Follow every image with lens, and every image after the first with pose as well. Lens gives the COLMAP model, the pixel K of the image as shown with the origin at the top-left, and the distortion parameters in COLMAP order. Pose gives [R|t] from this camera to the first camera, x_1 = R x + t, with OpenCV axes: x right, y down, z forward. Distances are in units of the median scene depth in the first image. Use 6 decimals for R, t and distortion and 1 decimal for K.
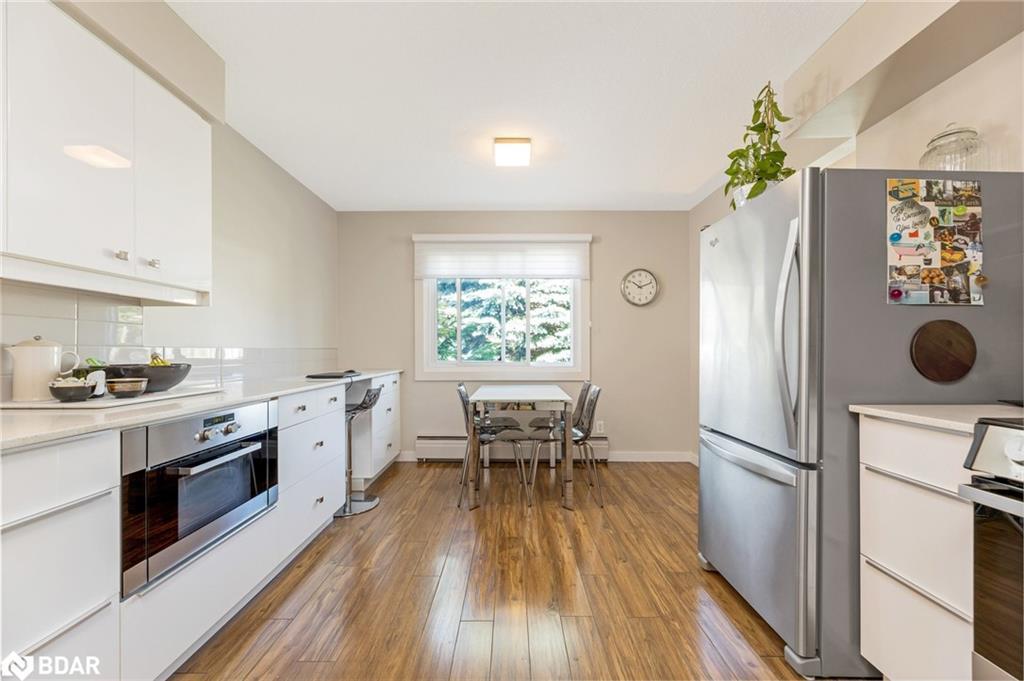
lens RADIAL K [[417.4, 0, 511.9], [0, 417.4, 348.6], [0, 0, 1]] dist [-0.001024, -0.000104]
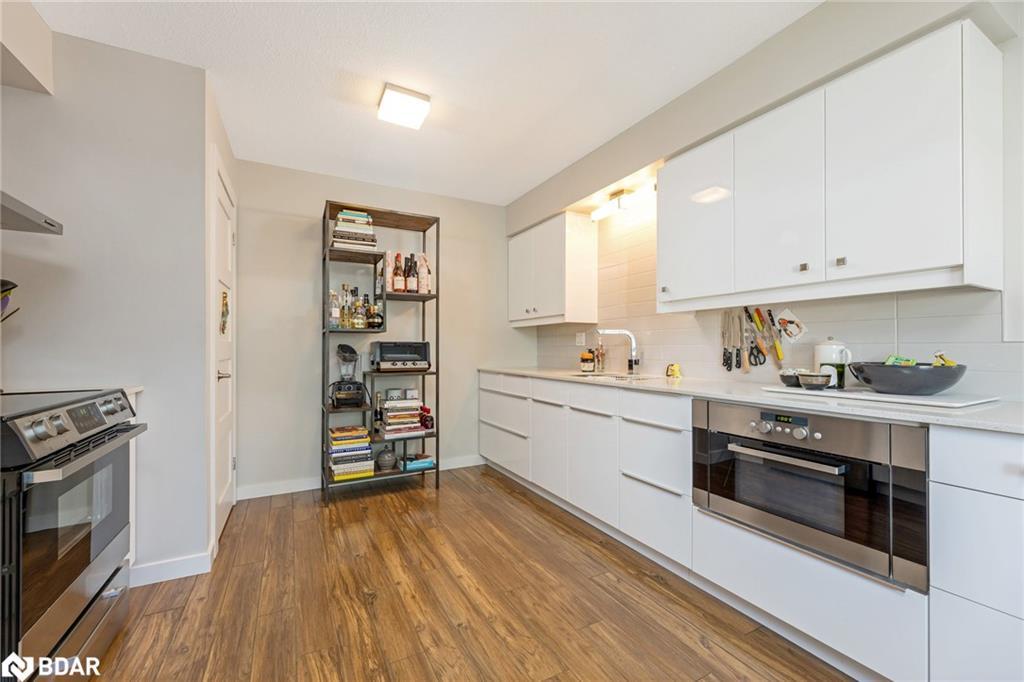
lens RADIAL K [[413.4, 0, 515.6], [0, 413.4, 348.6], [0, 0, 1]] dist [0.001051, 0.000136]
pose [[-0.878683, 0.001555, -0.477404, 0.169718], [0.002784, 0.999994, -0.001867, 0.002472], [0.477398, -0.002969, -0.878682, 0.822792]]
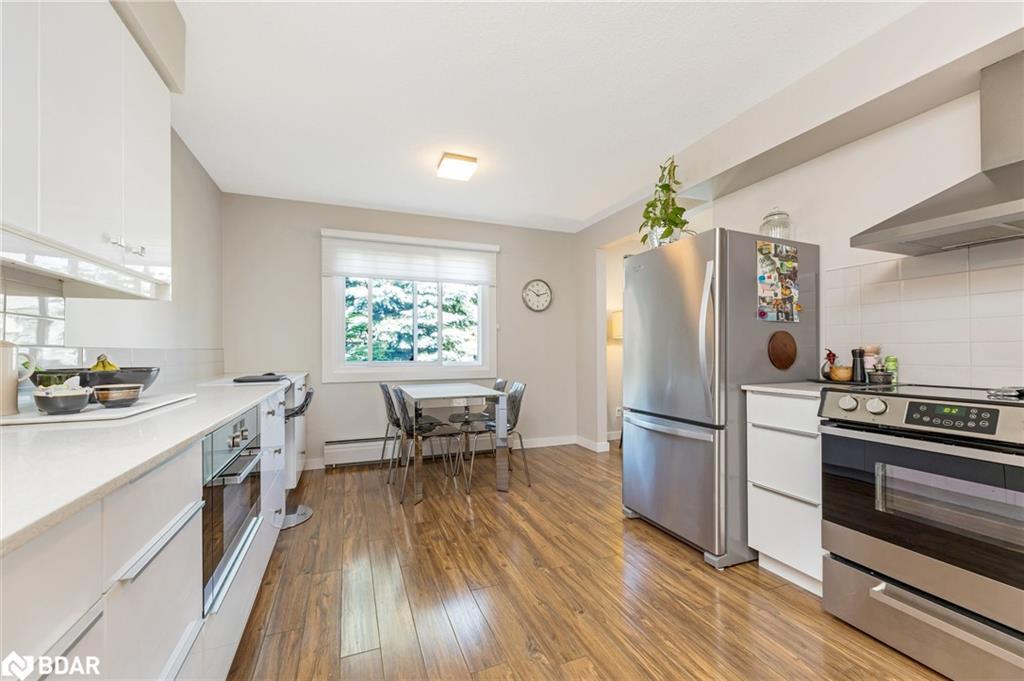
lens RADIAL K [[413.4, 0, 515.6], [0, 413.4, 348.1], [0, 0, 1]] dist [0.001051, 0.000136]
pose [[0.925463, -0.000036, 0.378838, -0.252240], [0.000864, 0.999998, -0.002016, -0.000033], [-0.378837, 0.002193, 0.925461, -0.045192]]
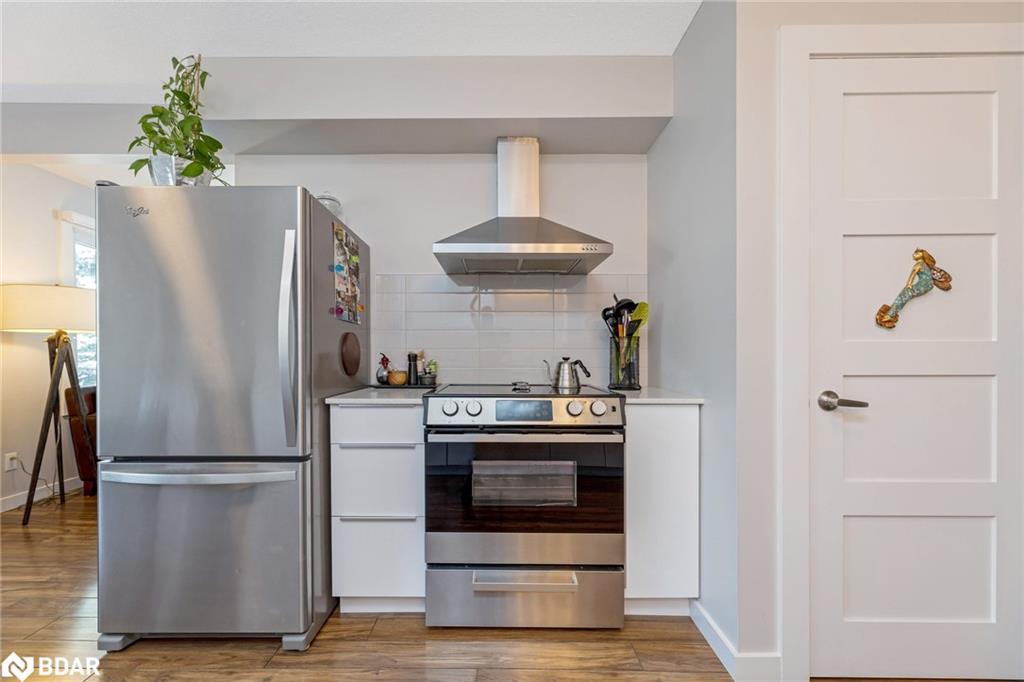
lens RADIAL K [[419.5, 0, 495.2], [0, 419.5, 359.5], [0, 0, 1]] dist [0.001921, 0.000285]
pose [[0.007788, -0.012461, 0.999892, -0.190182], [-0.005729, 0.999905, 0.012505, 0.001207], [-0.999953, -0.005825, 0.007716, 0.232291]]
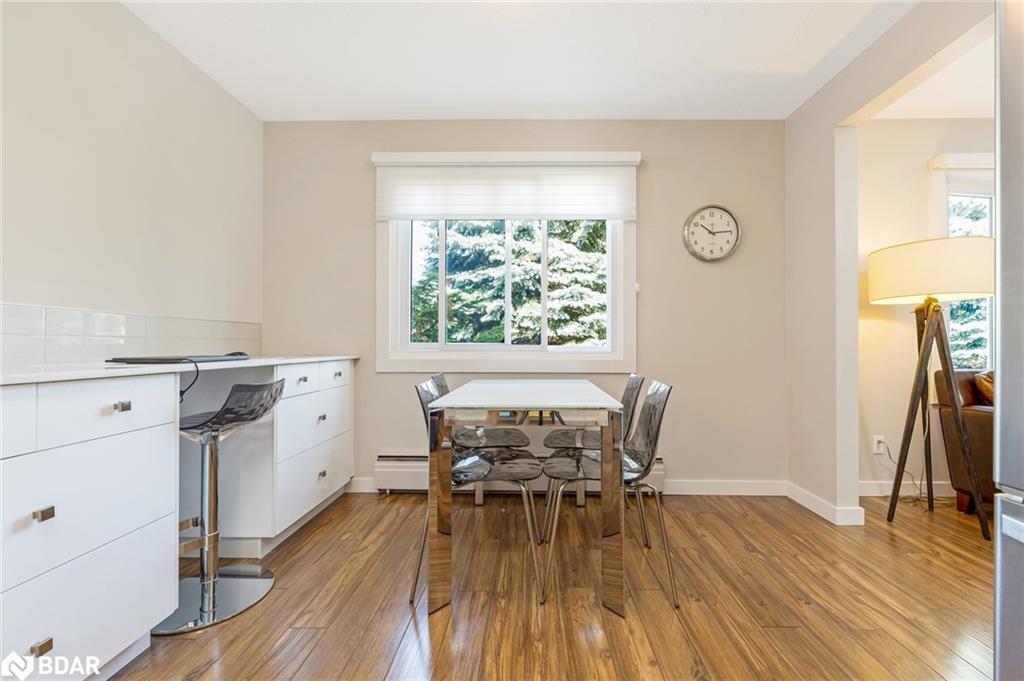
lens RADIAL K [[416.7, 0, 531.1], [0, 416.7, 343.5], [0, 0, 1]] dist [0.000607, -0.000017]
pose [[0.999988, 0.003996, -0.002958, 0.028090], [-0.004000, 0.999991, -0.001290, 0.042350], [0.002952, 0.001301, 0.999995, 0.460102]]
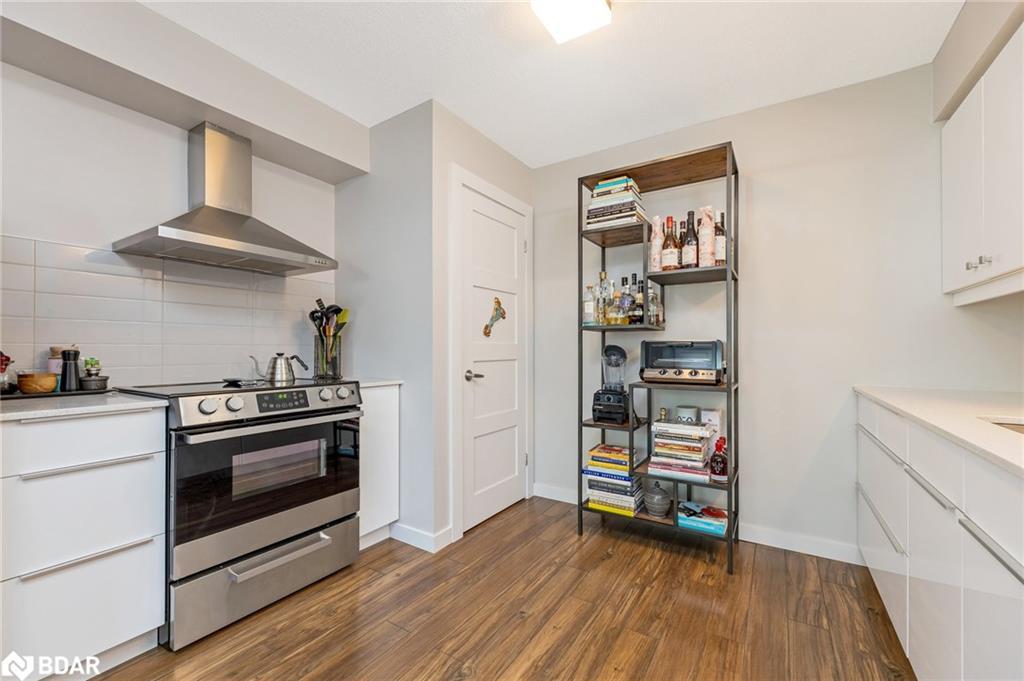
lens RADIAL K [[417.4, 0, 511.9], [0, 417.4, 348.6], [0, 0, 1]] dist [-0.001024, -0.000104]
pose [[-0.841876, 0.002251, 0.539666, -0.251032], [-0.001594, 0.999977, -0.006658, 0.002032], [-0.539669, -0.006465, -0.841853, 0.535827]]
